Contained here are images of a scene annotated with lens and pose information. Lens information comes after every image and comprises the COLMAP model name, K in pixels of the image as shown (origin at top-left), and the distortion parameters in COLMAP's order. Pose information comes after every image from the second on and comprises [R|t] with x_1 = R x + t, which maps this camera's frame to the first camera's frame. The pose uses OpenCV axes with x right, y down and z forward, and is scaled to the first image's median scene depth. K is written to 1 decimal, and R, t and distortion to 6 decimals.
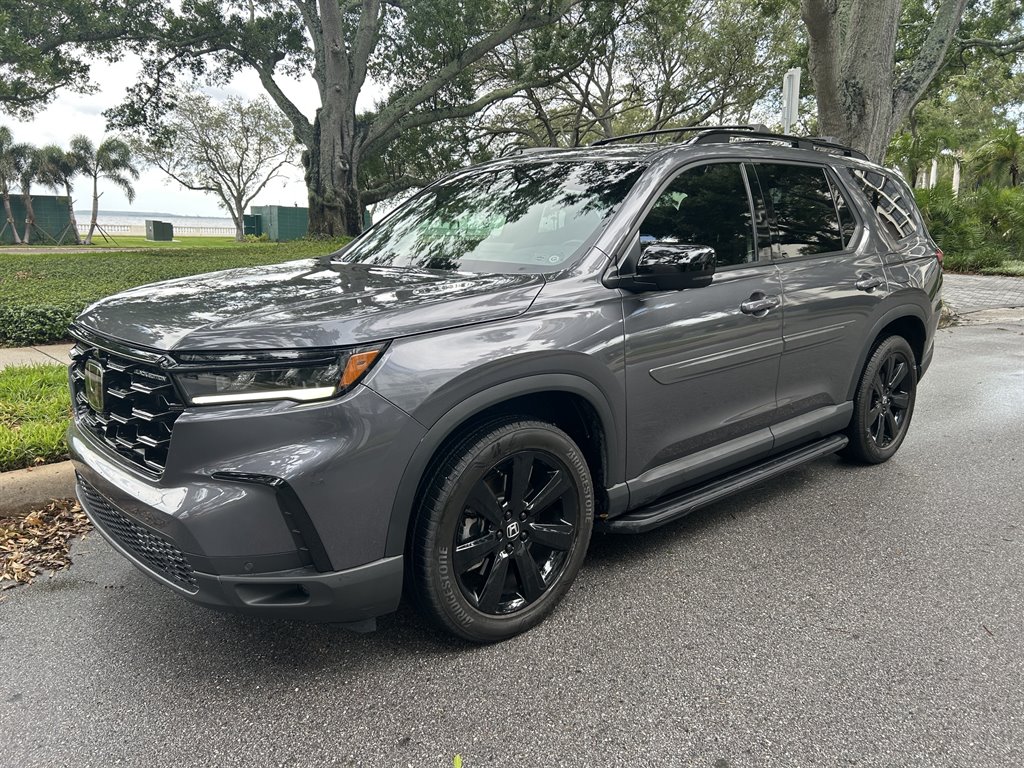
lens RADIAL K [[761.3, 0, 508.2], [0, 761.3, 369.1], [0, 0, 1]] dist [0.012850, -0.004190]
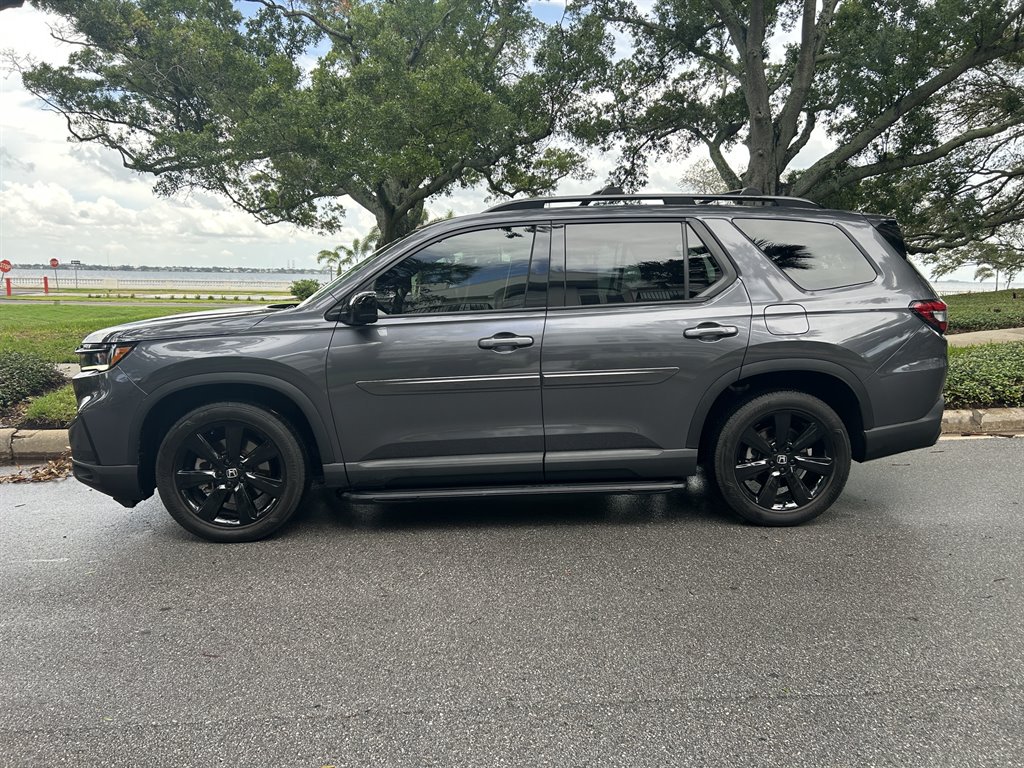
lens RADIAL K [[761.3, 0, 508.2], [0, 761.3, 369.1], [0, 0, 1]] dist [0.012850, -0.004190]
pose [[0.790770, 0.056311, -0.609517, 0.114573], [-0.104106, 0.993625, -0.043267, 0.000817], [0.603195, 0.097668, 0.791591, 0.007757]]
